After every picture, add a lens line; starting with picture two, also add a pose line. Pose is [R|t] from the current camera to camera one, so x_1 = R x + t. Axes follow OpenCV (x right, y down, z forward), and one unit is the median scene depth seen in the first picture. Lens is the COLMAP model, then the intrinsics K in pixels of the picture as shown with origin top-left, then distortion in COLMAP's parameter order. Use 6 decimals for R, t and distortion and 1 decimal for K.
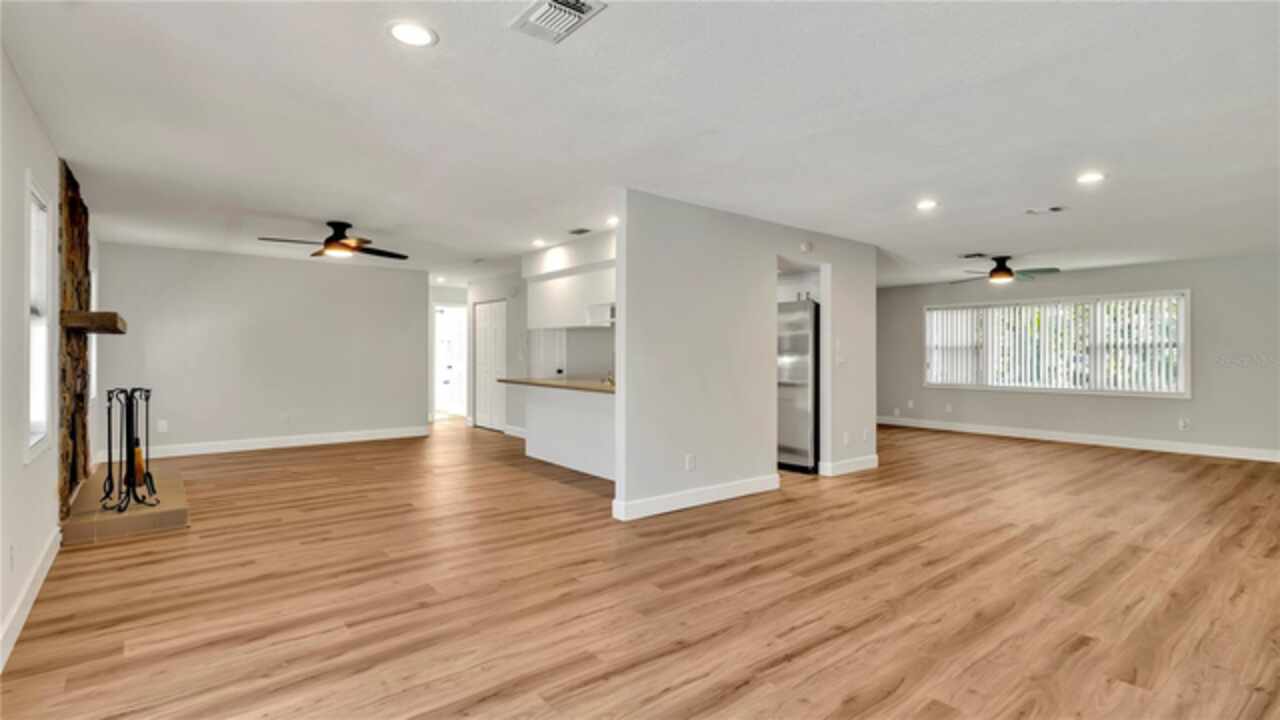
lens RADIAL K [[598.6, 0, 646.4], [0, 598.6, 360.4], [0, 0, 1]] dist [0.008852, 0.000716]
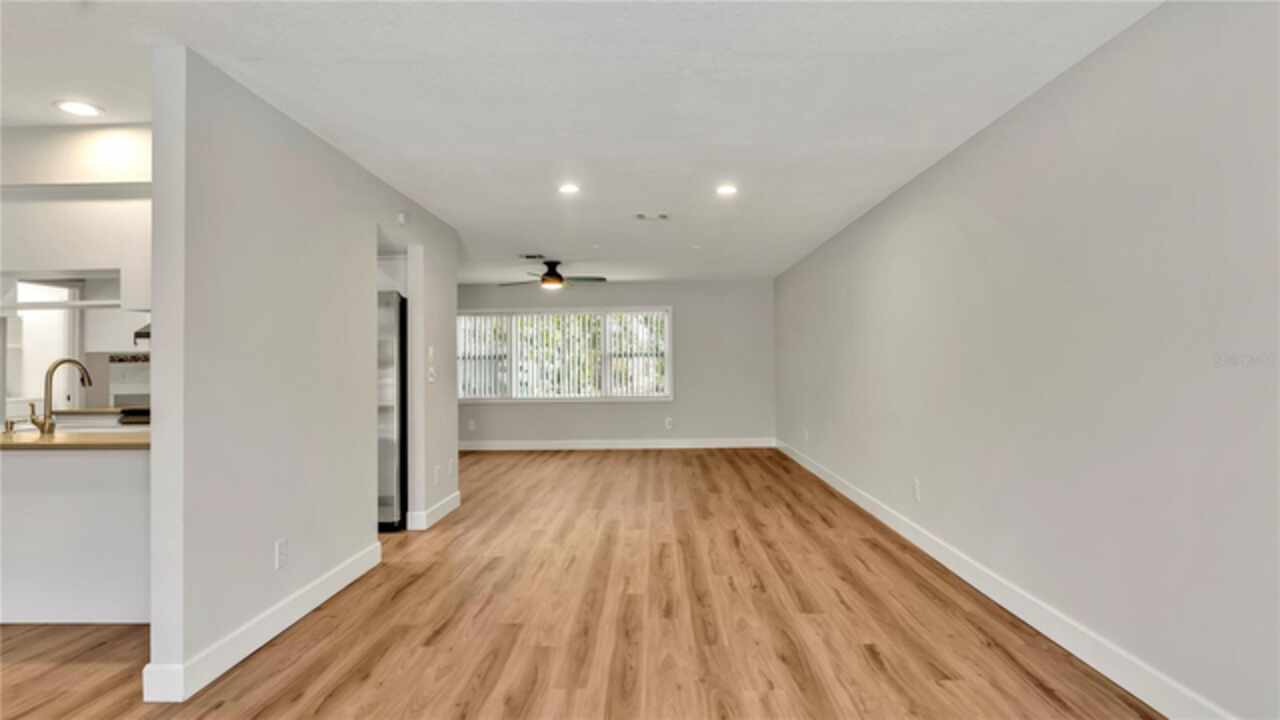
lens RADIAL K [[680.7, 0, 647.8], [0, 680.7, 355.1], [0, 0, 1]] dist [-0.009234, -0.001653]
pose [[0.657306, -0.001475, 0.753622, -0.150143], [0.022016, 0.999609, -0.017246, -0.002779], [-0.753302, 0.027927, 0.657082, 0.228285]]
